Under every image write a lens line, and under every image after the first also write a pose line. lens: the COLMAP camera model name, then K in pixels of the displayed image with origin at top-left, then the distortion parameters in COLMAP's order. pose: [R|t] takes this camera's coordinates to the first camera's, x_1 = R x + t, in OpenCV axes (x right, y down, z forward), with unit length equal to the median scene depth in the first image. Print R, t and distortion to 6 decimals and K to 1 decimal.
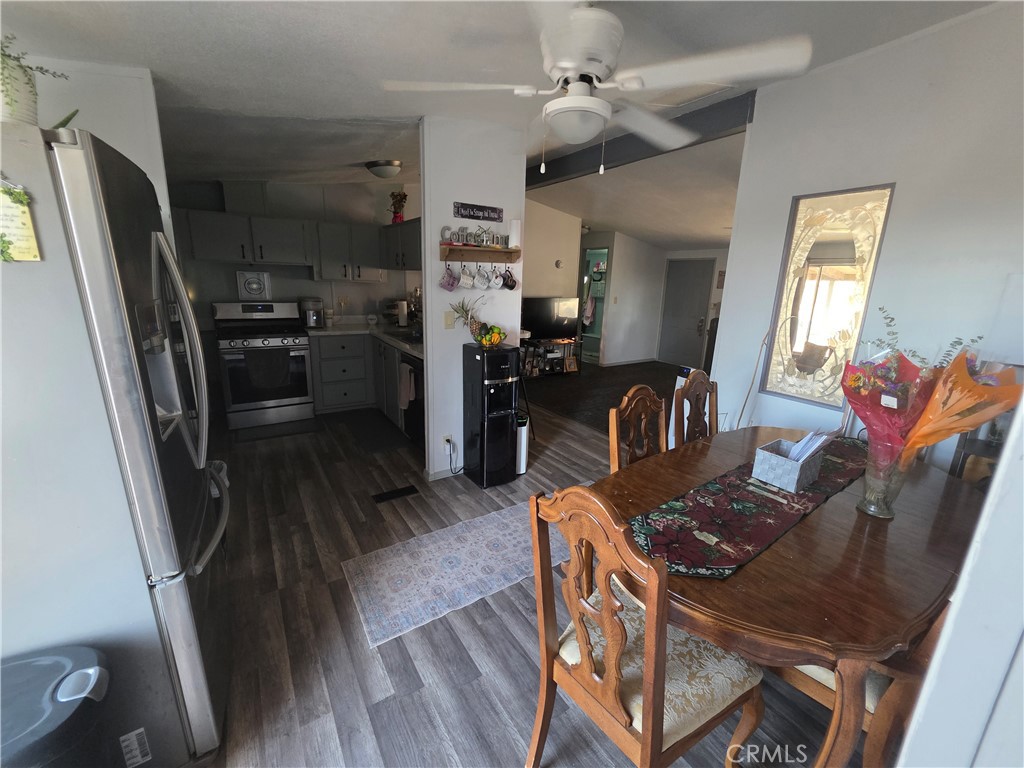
lens RADIAL K [[411.9, 0, 512.3], [0, 411.9, 382.4], [0, 0, 1]] dist [0.002025, 0.000172]
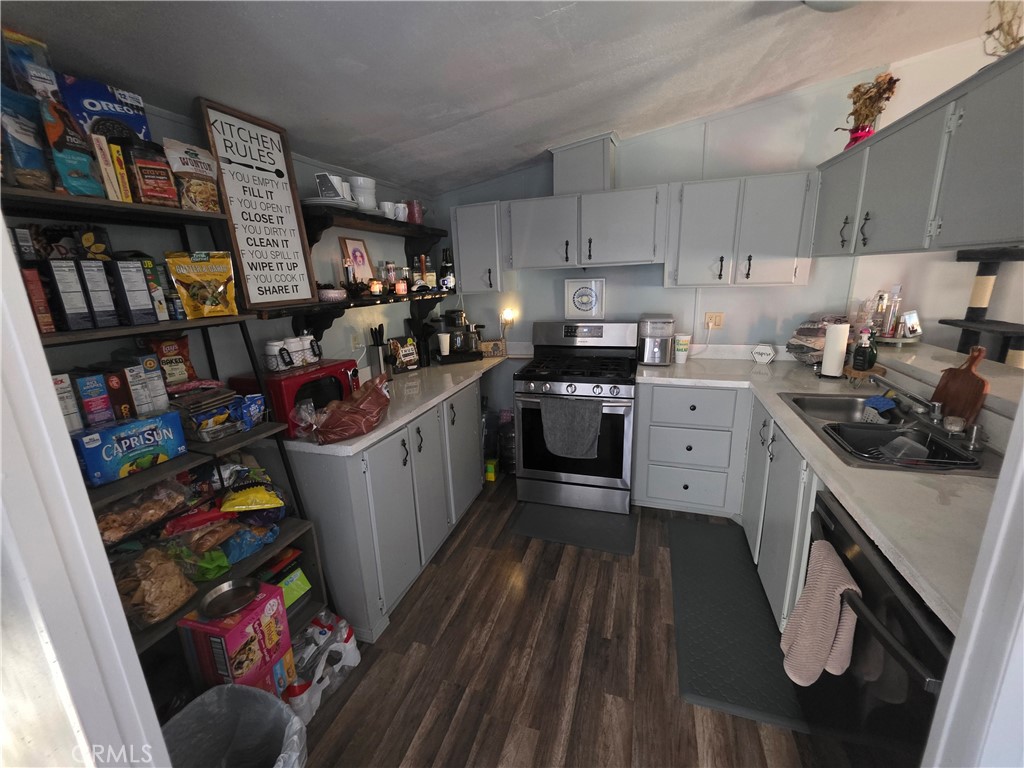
lens RADIAL K [[411.9, 0, 515.8], [0, 411.9, 377.7], [0, 0, 1]] dist [0.002025, 0.000172]
pose [[0.628295, 0.133170, -0.766493, -0.137491], [-0.131663, 0.989230, 0.063943, -0.124316], [0.766753, 0.060744, 0.639062, 0.447922]]
